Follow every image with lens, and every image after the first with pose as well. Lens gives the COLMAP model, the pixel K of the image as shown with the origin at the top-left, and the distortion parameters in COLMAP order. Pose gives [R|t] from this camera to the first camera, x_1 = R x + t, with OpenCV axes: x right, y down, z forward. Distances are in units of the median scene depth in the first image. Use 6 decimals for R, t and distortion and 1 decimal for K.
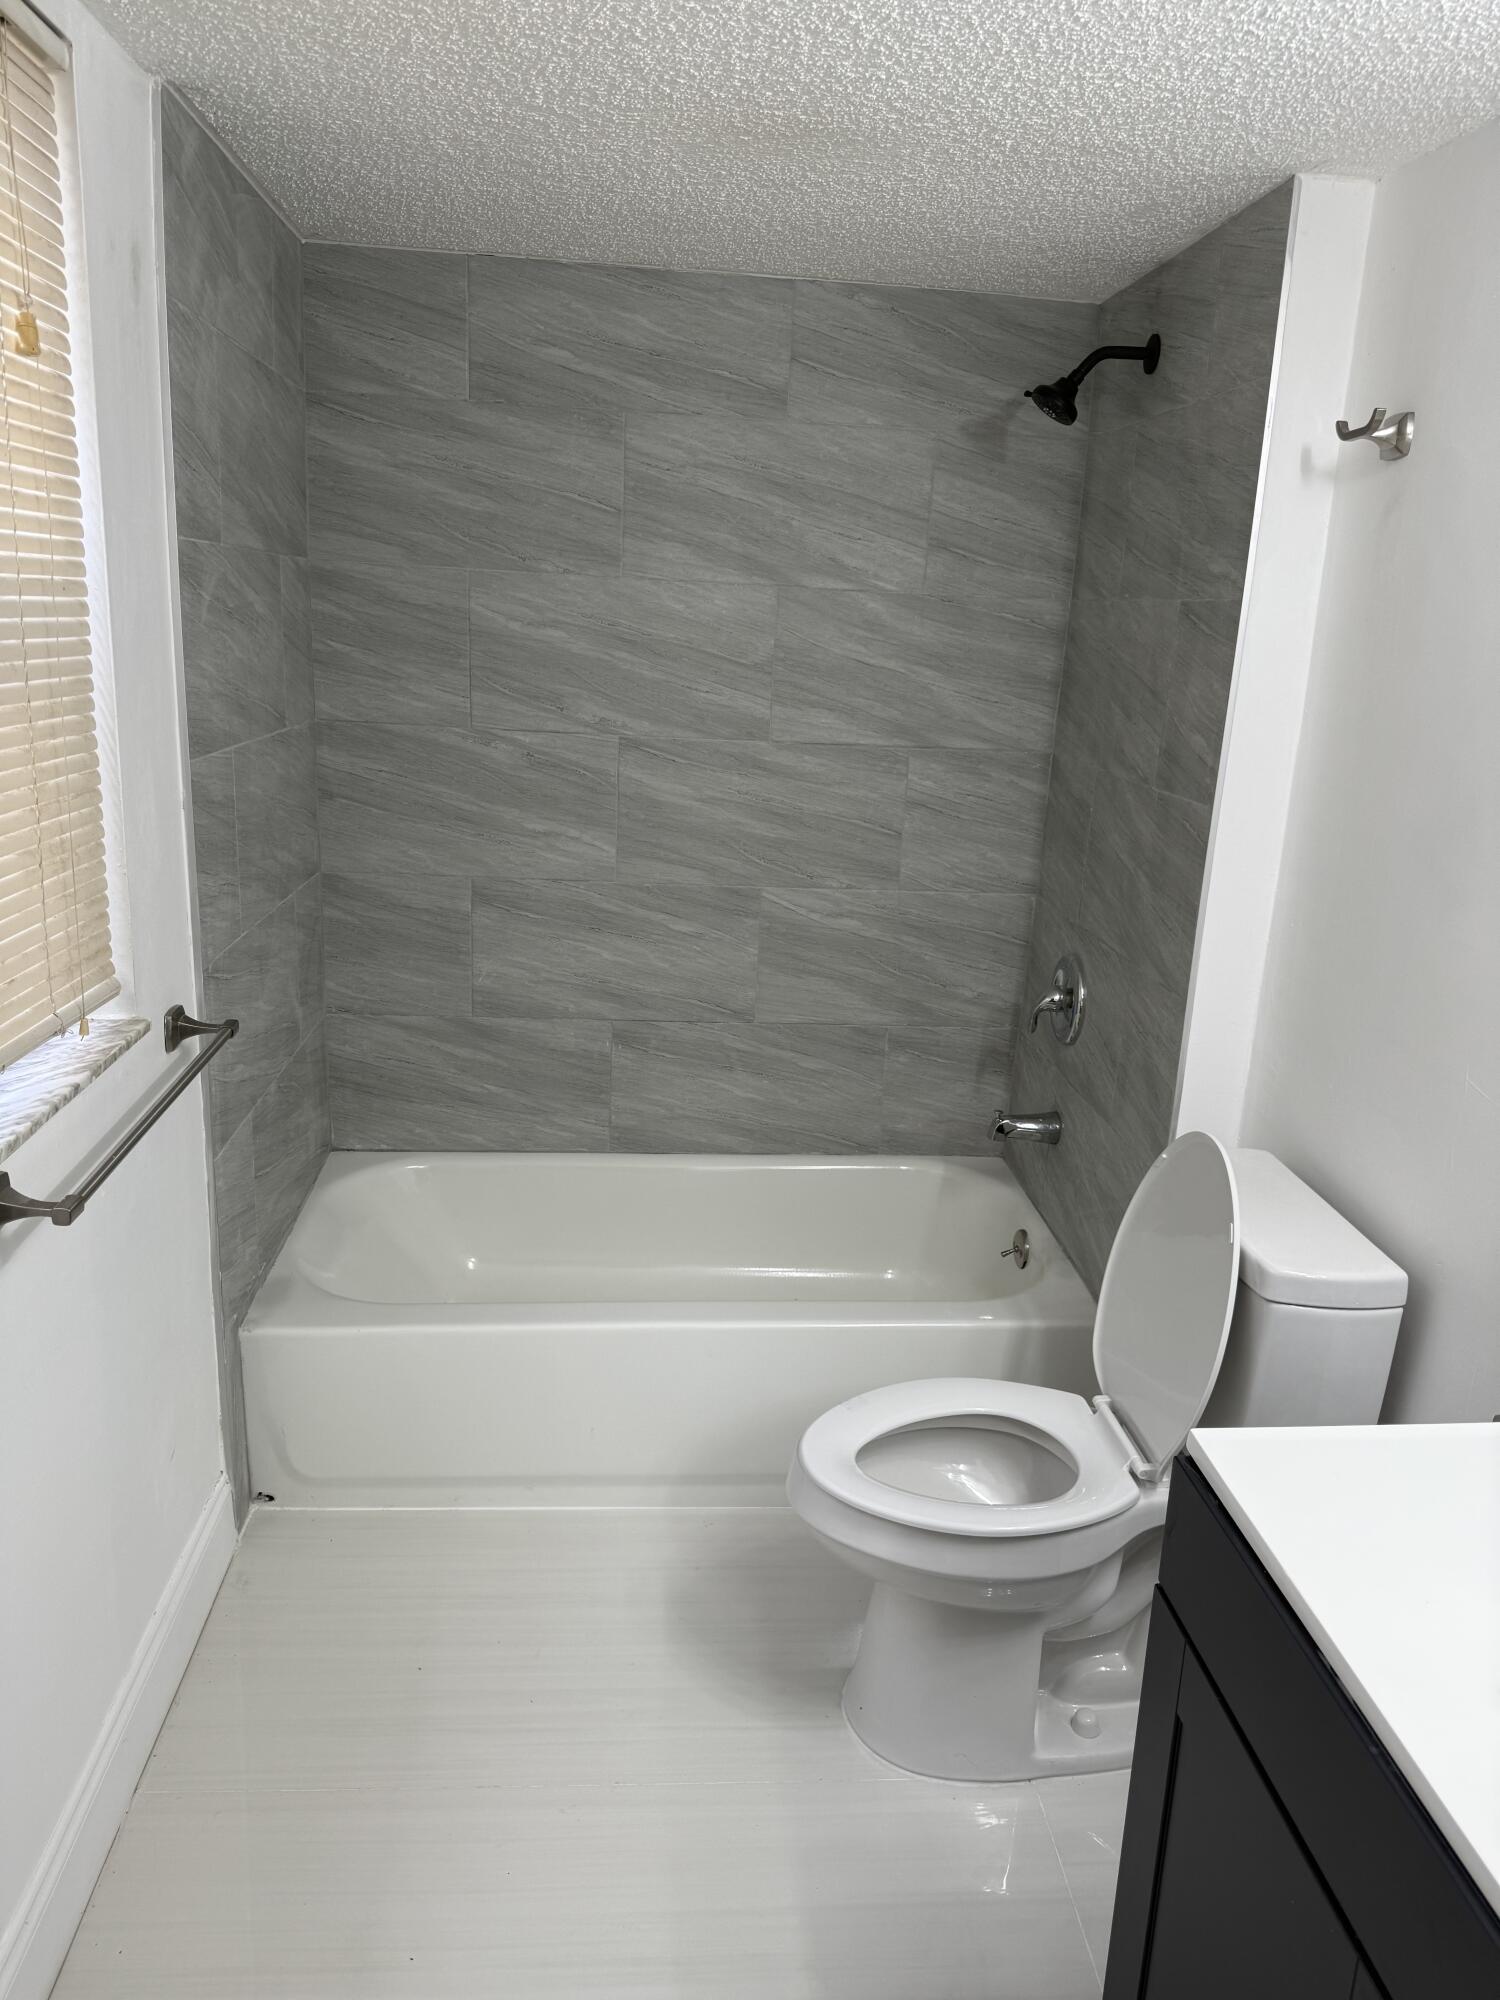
lens RADIAL K [[1413.4, 0, 750.0], [0, 1413.4, 1000.0], [0, 0, 1]] dist [0.039517, -0.039993]
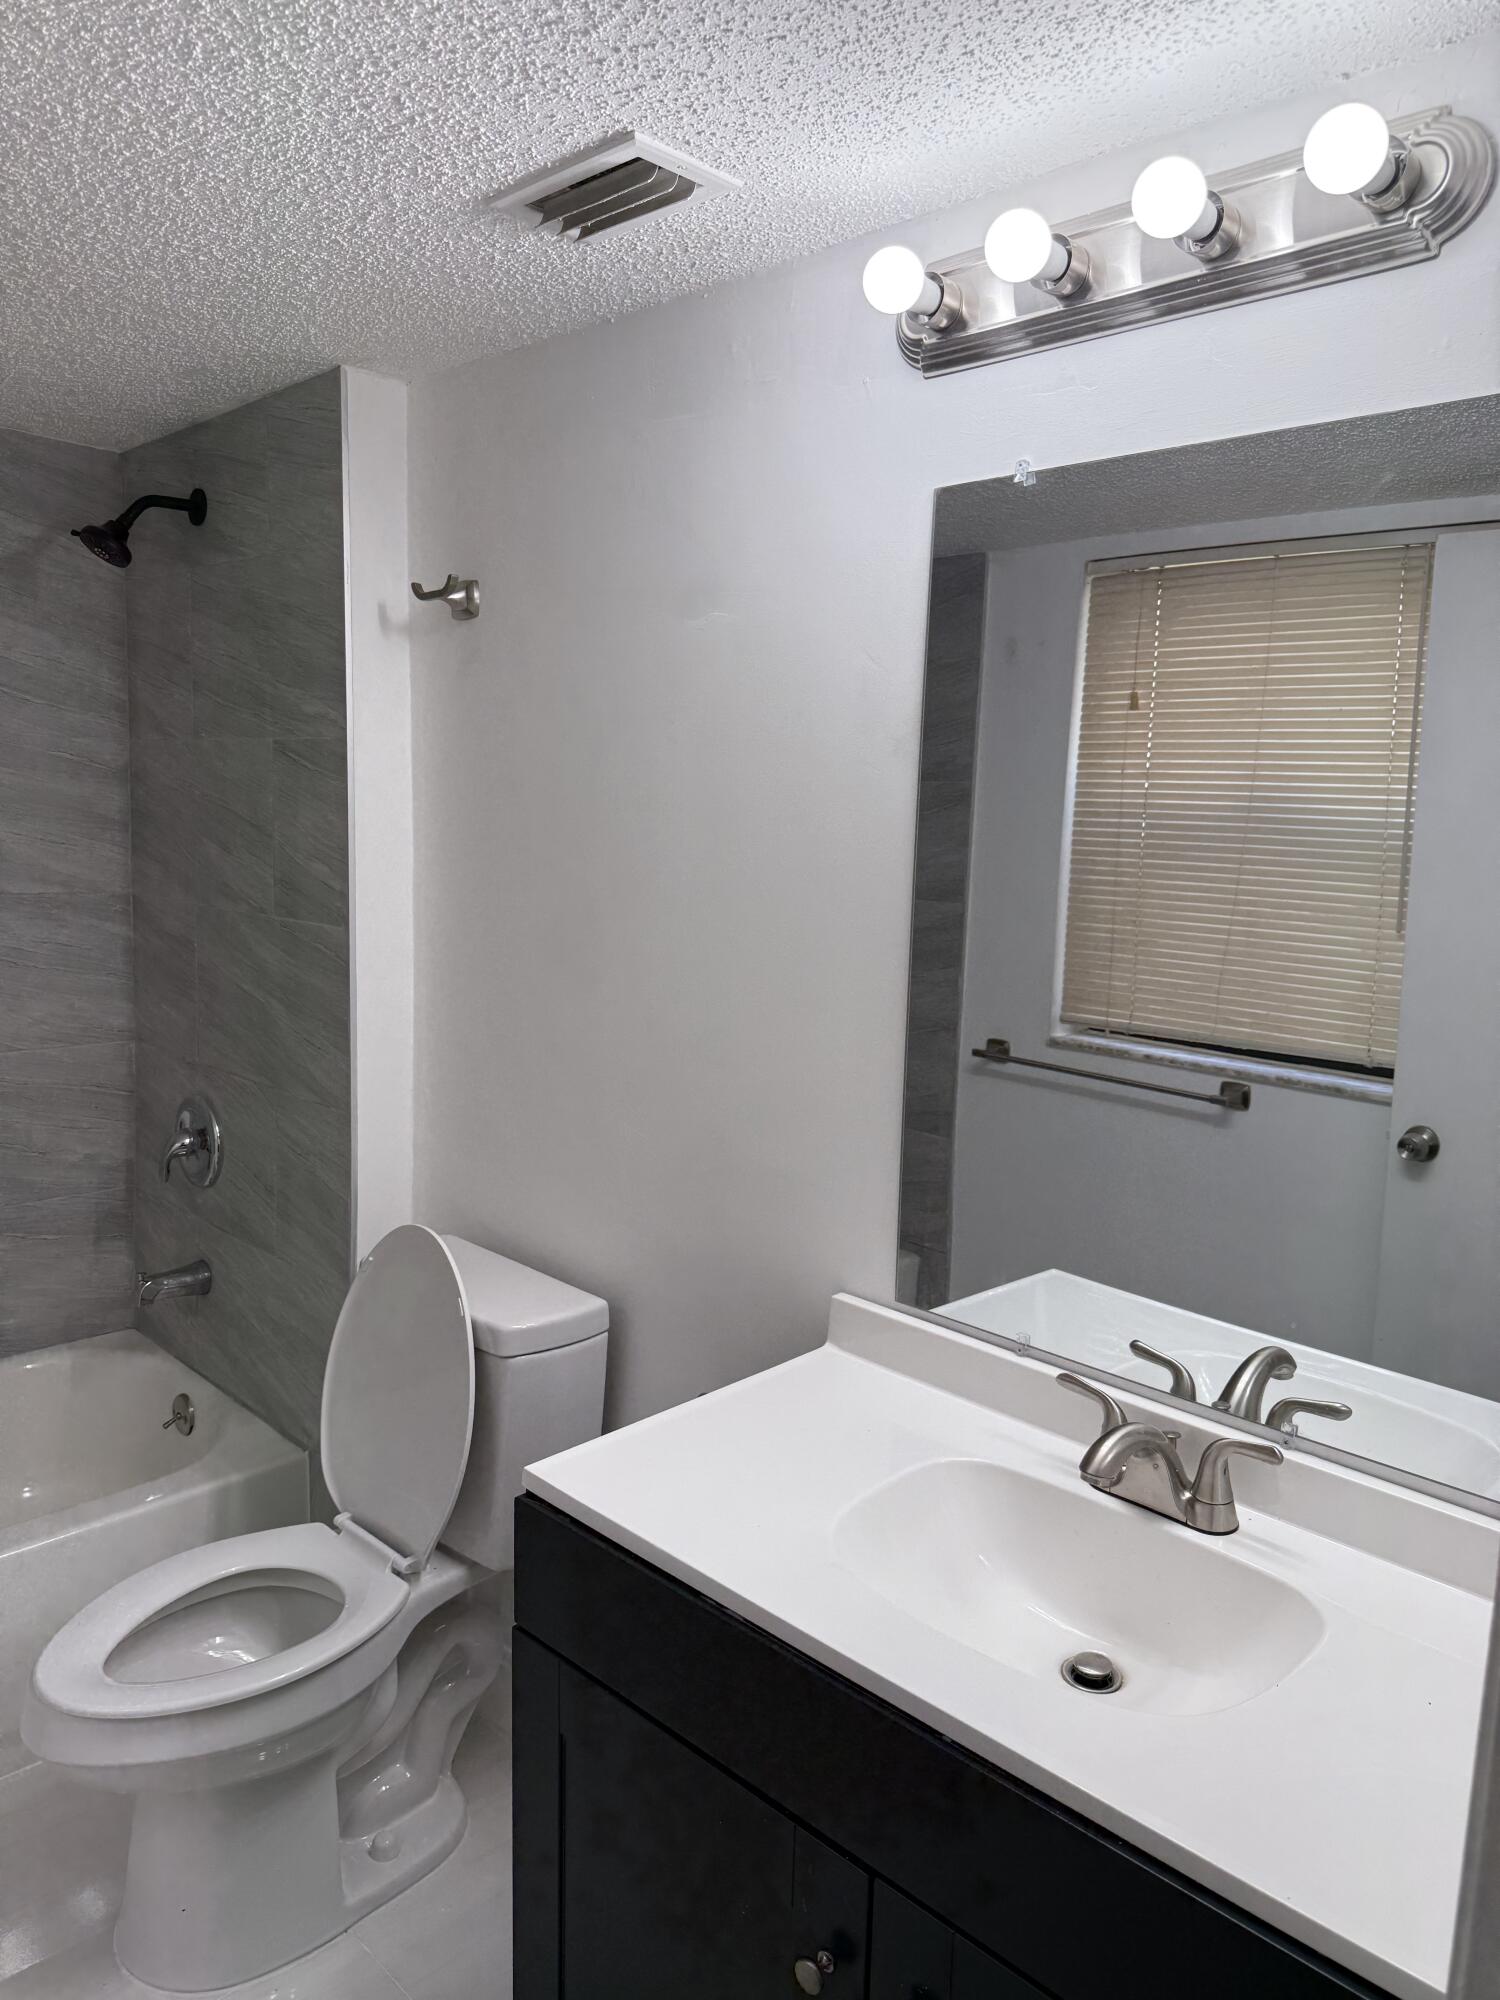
lens RADIAL K [[1413.4, 0, 750.0], [0, 1413.4, 1000.0], [0, 0, 1]] dist [0.039517, -0.039993]
pose [[0.778276, -0.106125, 0.618889, -0.106682], [0.168753, 0.984704, -0.043360, 0.015090], [-0.604821, 0.138185, 0.784281, -0.005551]]
